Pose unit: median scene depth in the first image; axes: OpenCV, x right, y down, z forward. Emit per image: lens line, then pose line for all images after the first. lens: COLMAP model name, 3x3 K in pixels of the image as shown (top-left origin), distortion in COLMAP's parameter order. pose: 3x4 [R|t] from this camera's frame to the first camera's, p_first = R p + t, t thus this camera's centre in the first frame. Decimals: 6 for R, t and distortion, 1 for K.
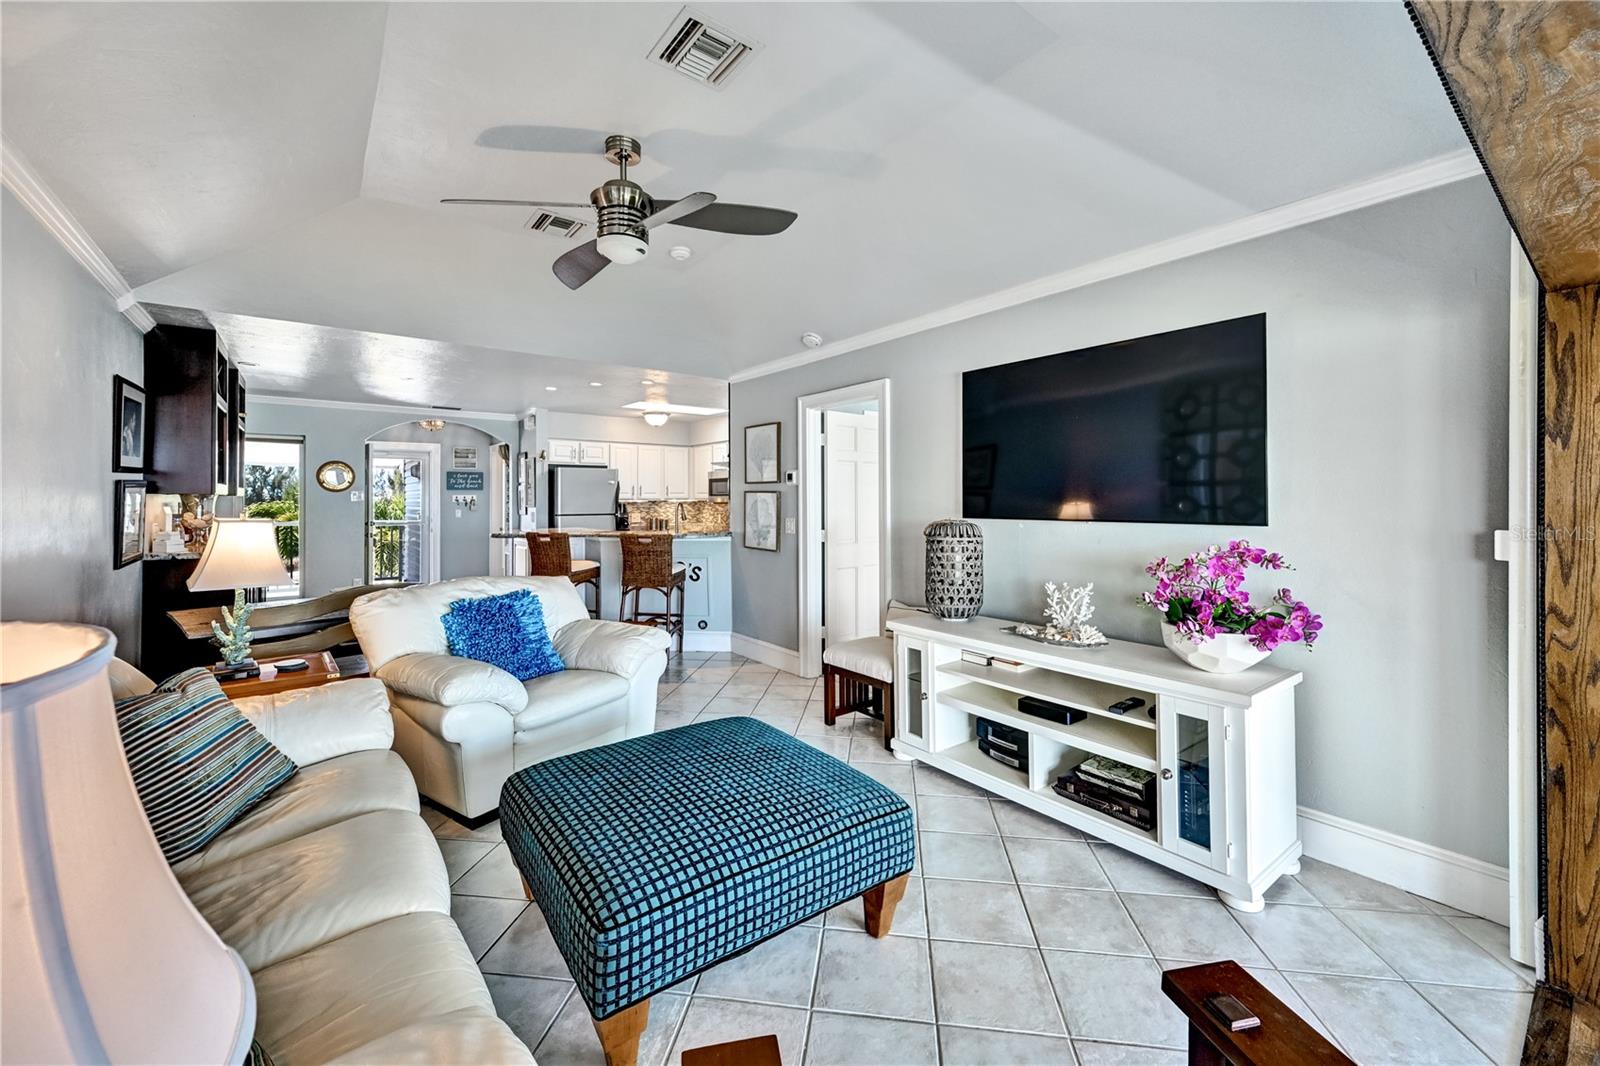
lens RADIAL K [[628.6, 0, 794.6], [0, 628.6, 494.1], [0, 0, 1]] dist [-0.000053, 0.001479]
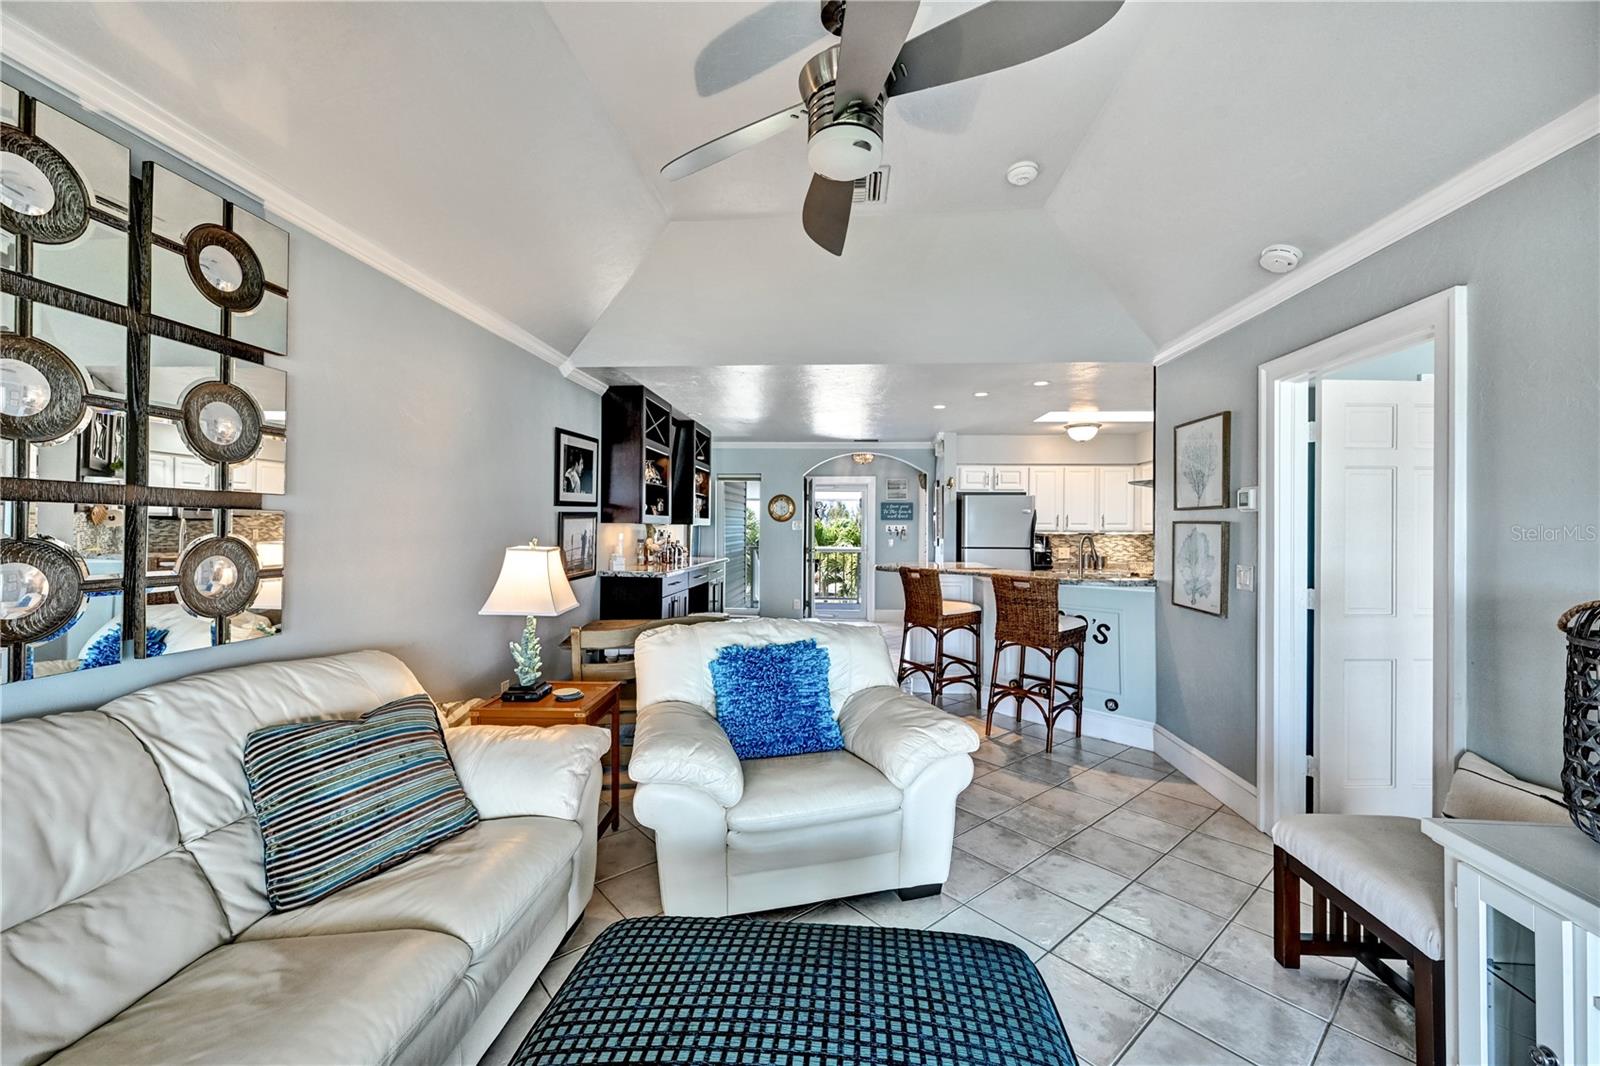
lens RADIAL K [[628.6, 0, 808.7], [0, 628.6, 527.4], [0, 0, 1]] dist [-0.000053, 0.001479]
pose [[0.756300, 0.006797, -0.654189, 0.070016], [-0.004046, 0.999976, 0.005712, -0.000338], [0.654212, -0.001673, 0.756309, 0.247177]]
